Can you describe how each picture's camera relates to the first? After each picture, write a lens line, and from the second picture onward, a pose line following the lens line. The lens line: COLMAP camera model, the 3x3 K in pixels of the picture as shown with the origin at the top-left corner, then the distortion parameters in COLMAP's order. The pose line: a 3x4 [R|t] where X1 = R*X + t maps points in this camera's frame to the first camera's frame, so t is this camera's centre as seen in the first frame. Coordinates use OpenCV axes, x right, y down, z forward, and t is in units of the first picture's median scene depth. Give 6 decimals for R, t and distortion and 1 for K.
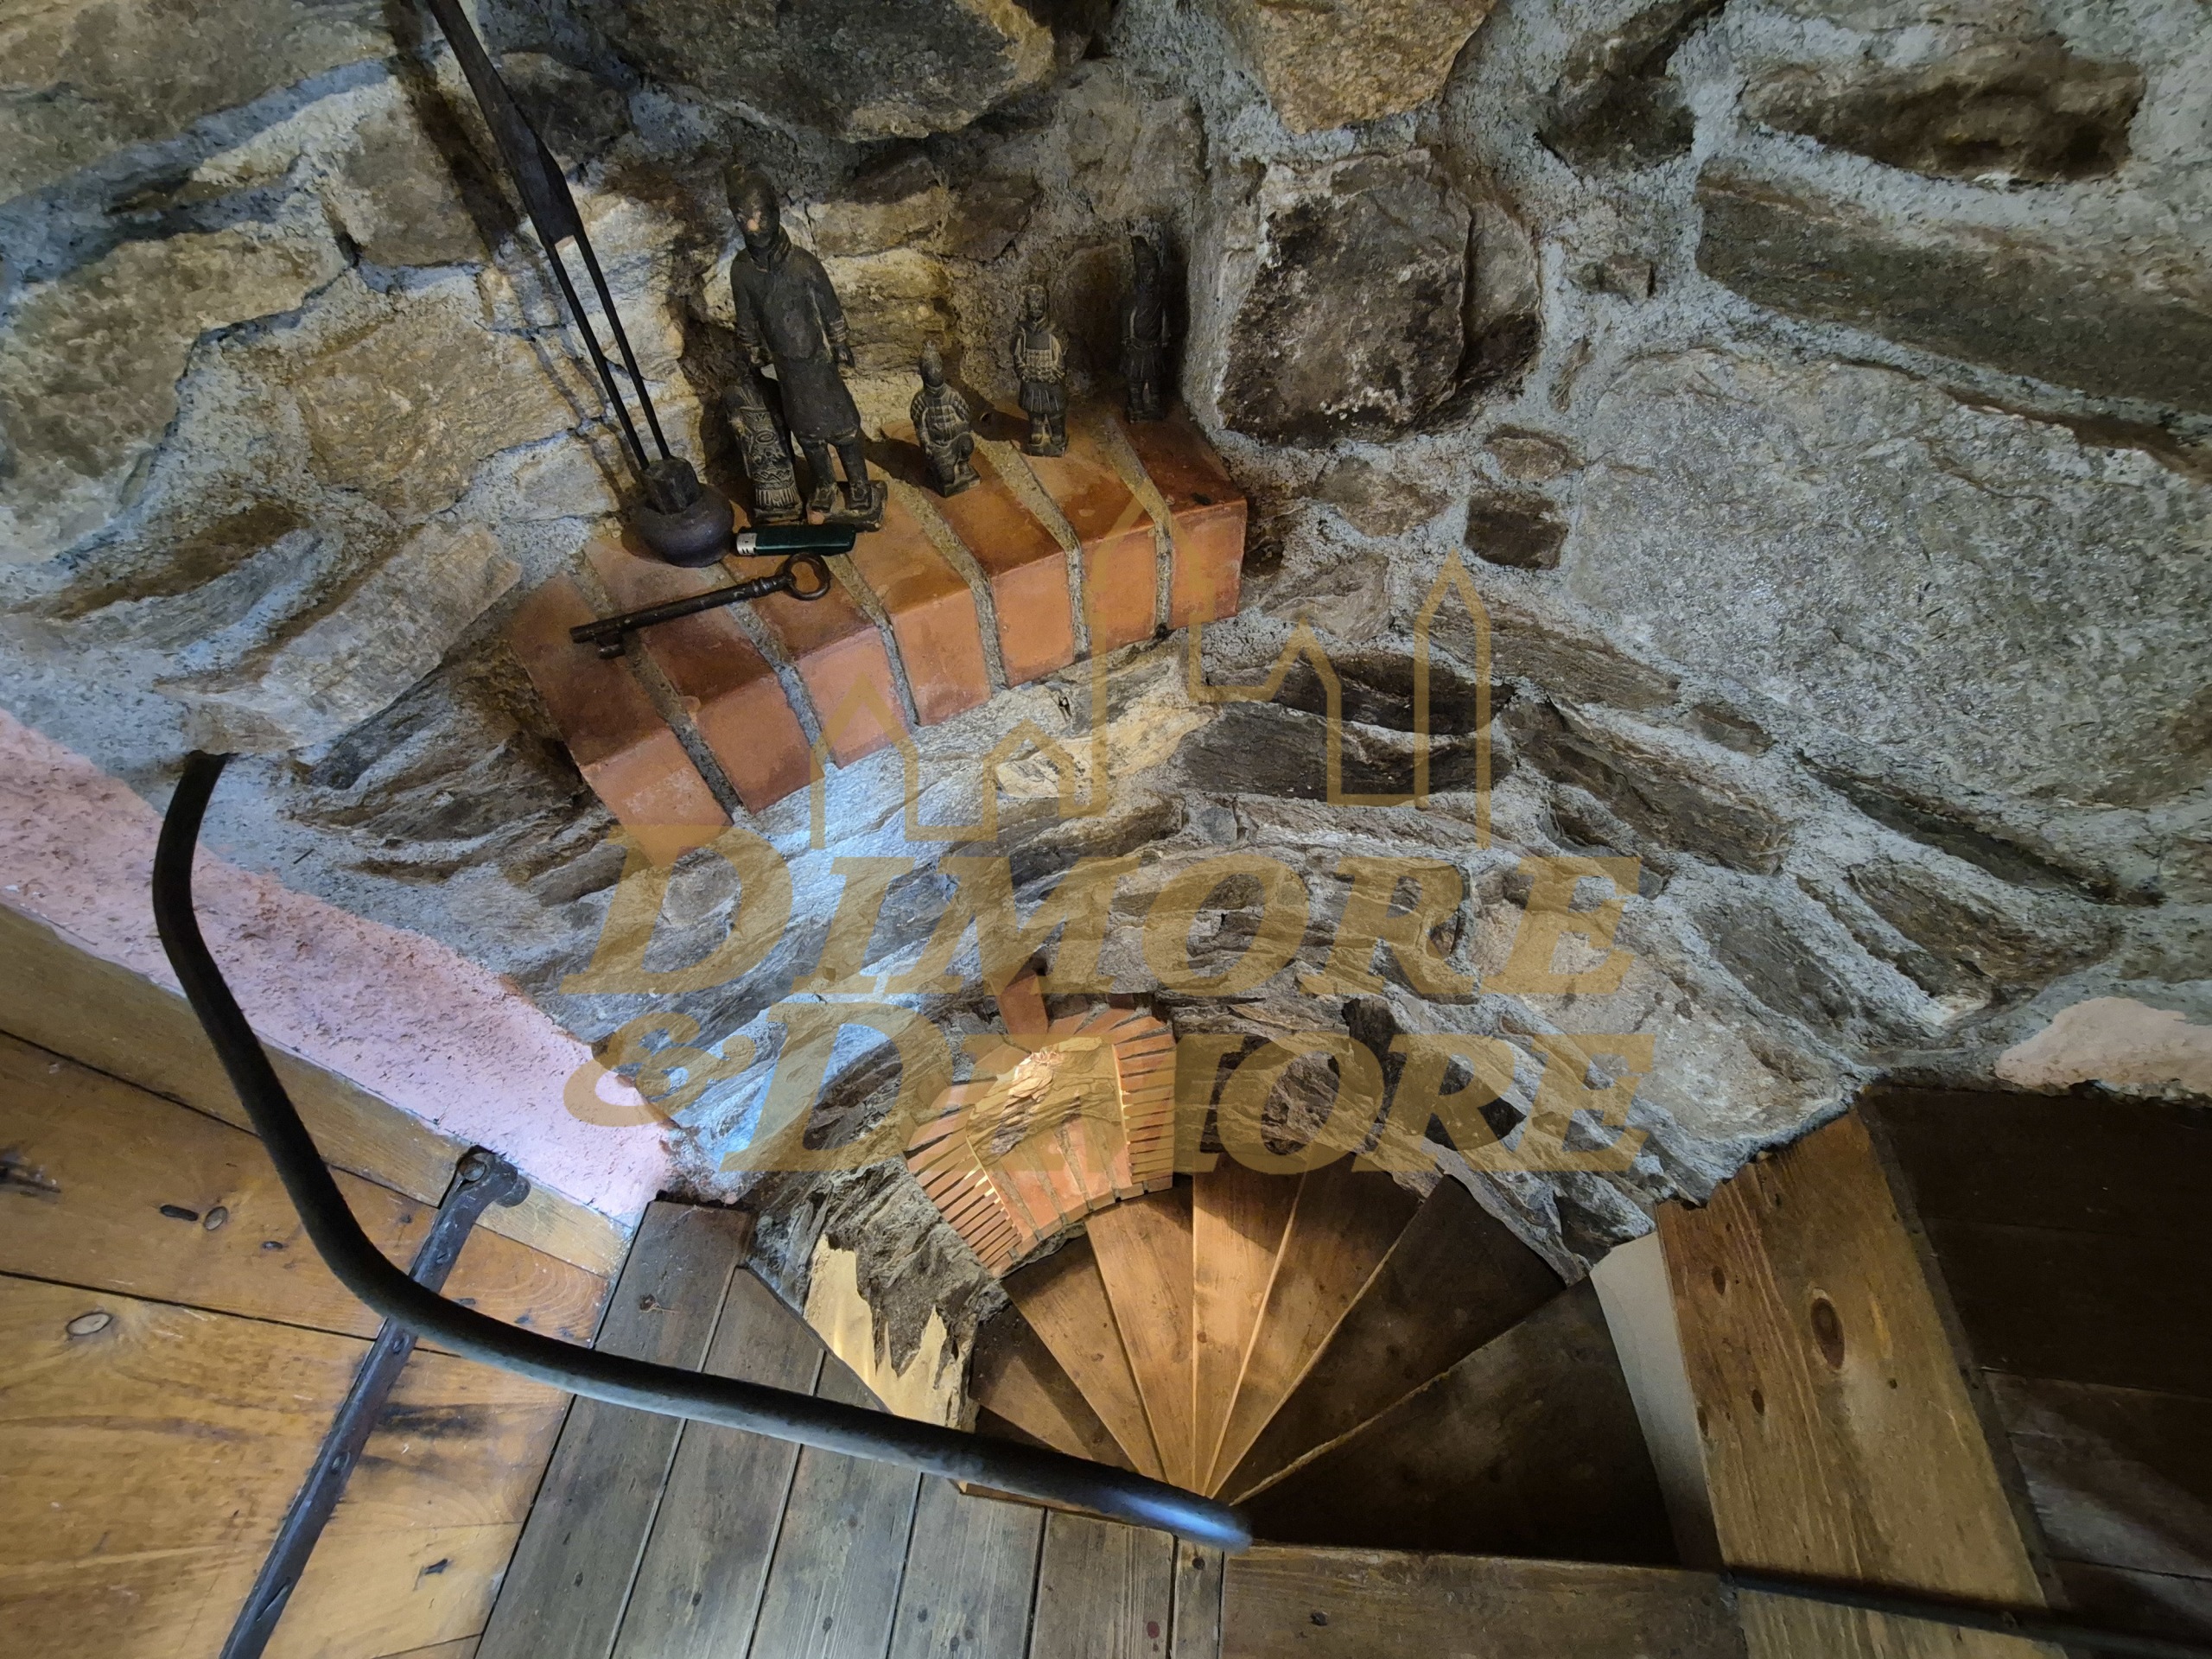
lens RADIAL K [[907.5, 0, 1113.1], [0, 907.5, 849.6], [0, 0, 1]] dist [0.001894, -0.002153]
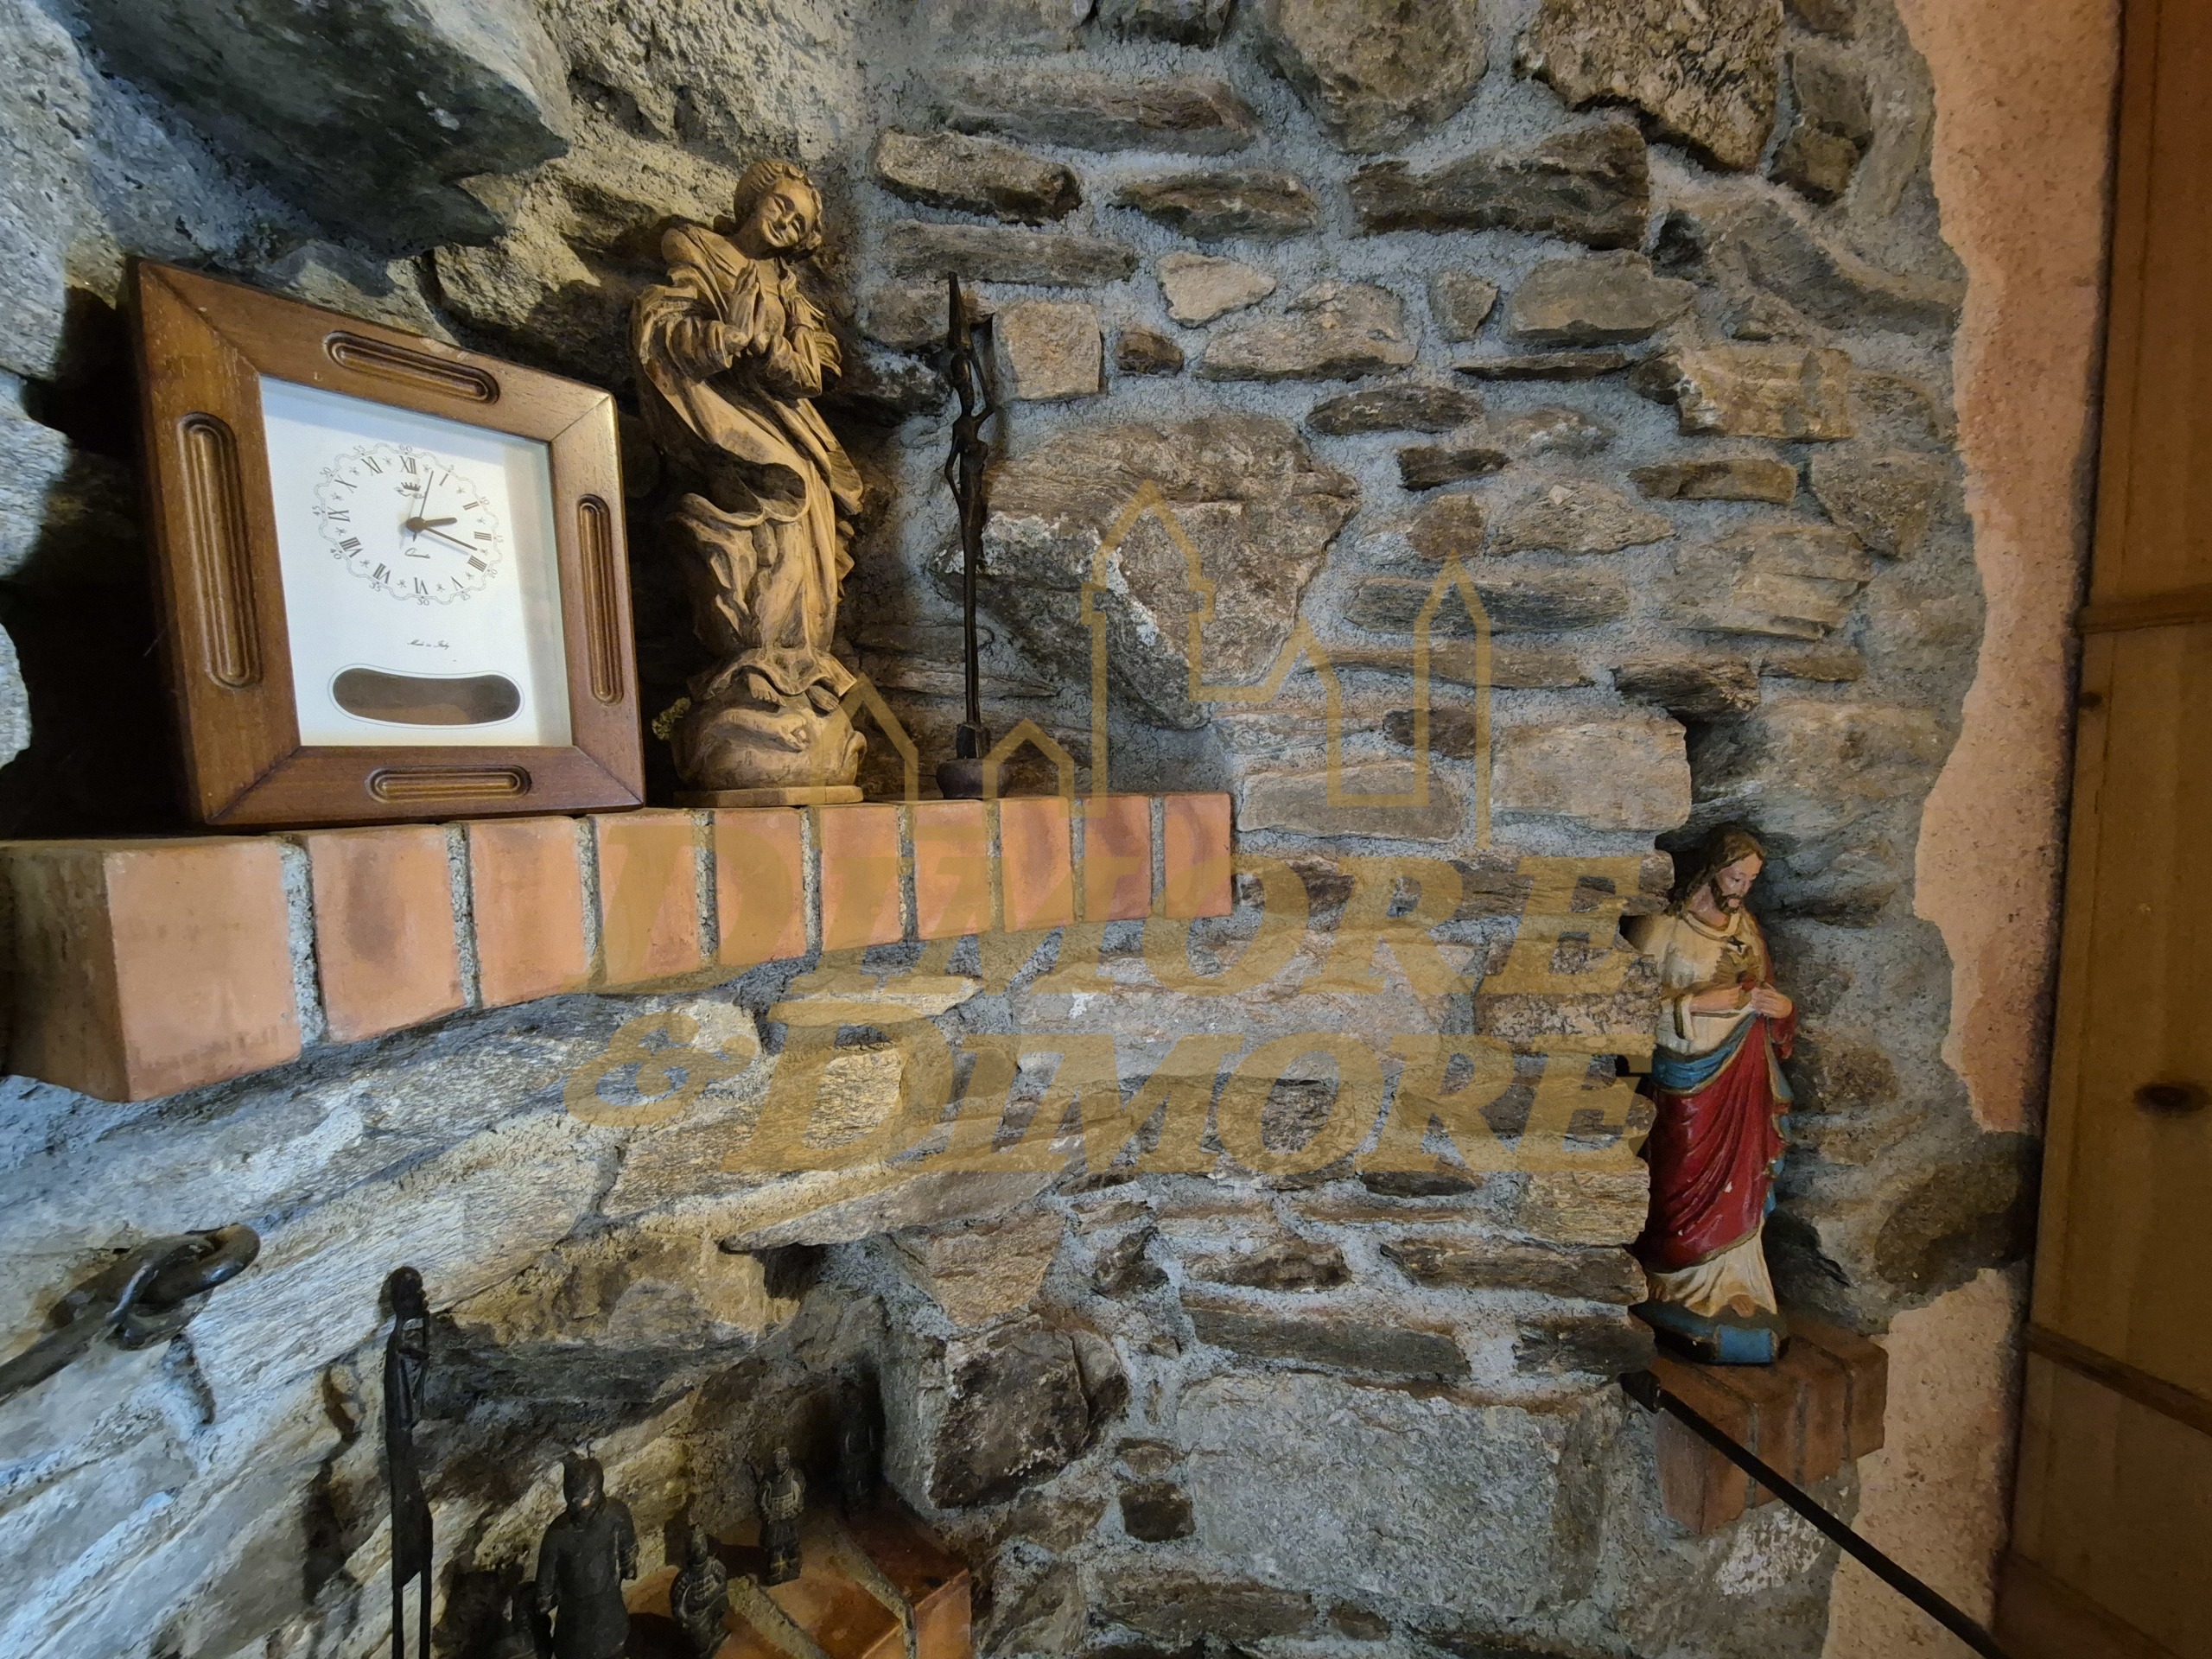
lens RADIAL K [[907.8, 0, 1107.7], [0, 907.8, 849.6], [0, 0, 1]] dist [-0.002661, 0.000620]
pose [[0.881987, -0.012146, 0.471118, -0.284884], [0.374158, 0.625857, -0.684331, -0.083032], [-0.286541, 0.779844, 0.556541, -0.576513]]
